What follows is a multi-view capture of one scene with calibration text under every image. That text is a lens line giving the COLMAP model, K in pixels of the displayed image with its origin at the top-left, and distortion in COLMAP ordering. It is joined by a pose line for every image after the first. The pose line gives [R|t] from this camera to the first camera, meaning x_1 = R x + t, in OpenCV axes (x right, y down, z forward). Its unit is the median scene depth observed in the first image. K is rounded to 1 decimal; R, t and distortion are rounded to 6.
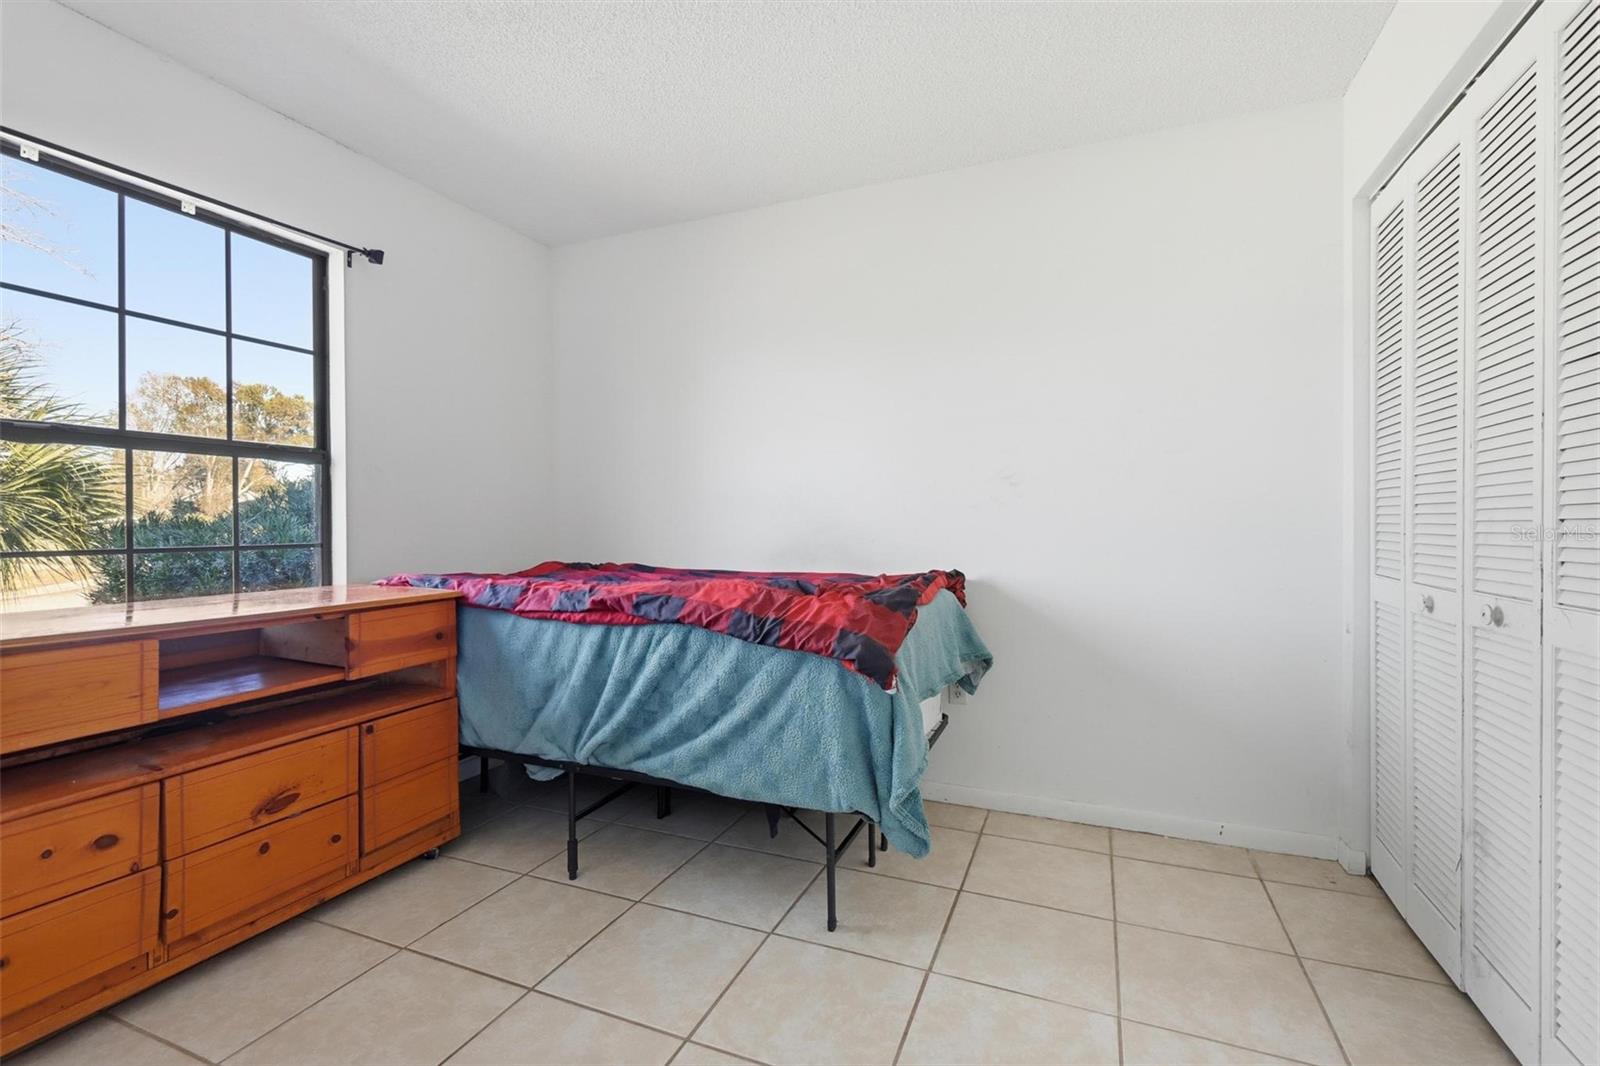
lens RADIAL K [[713.6, 0, 808.3], [0, 713.6, 526.3], [0, 0, 1]] dist [-0.002680, 0.001198]
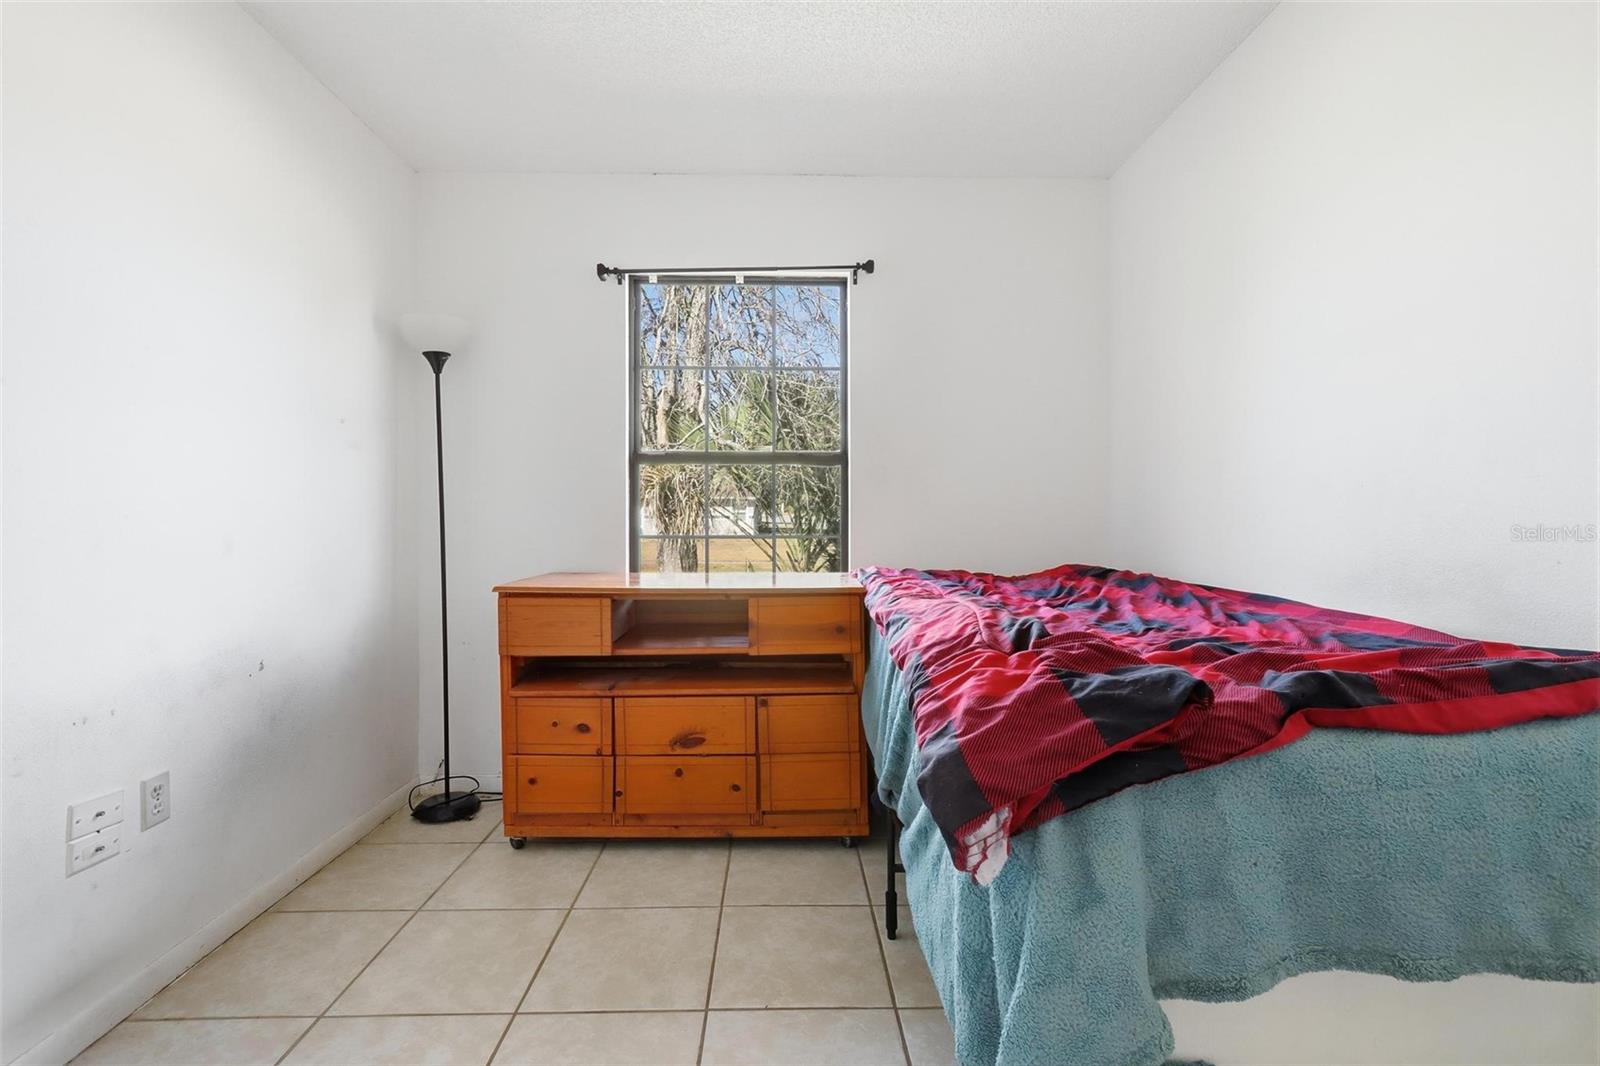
lens RADIAL K [[713.6, 0, 801.7], [0, 713.6, 530.1], [0, 0, 1]] dist [-0.002680, 0.001198]
pose [[0.394496, 0.019172, -0.918698, 0.471240], [-0.005406, 0.999813, 0.018543, -0.006498], [0.918882, -0.002348, 0.394526, 0.674953]]
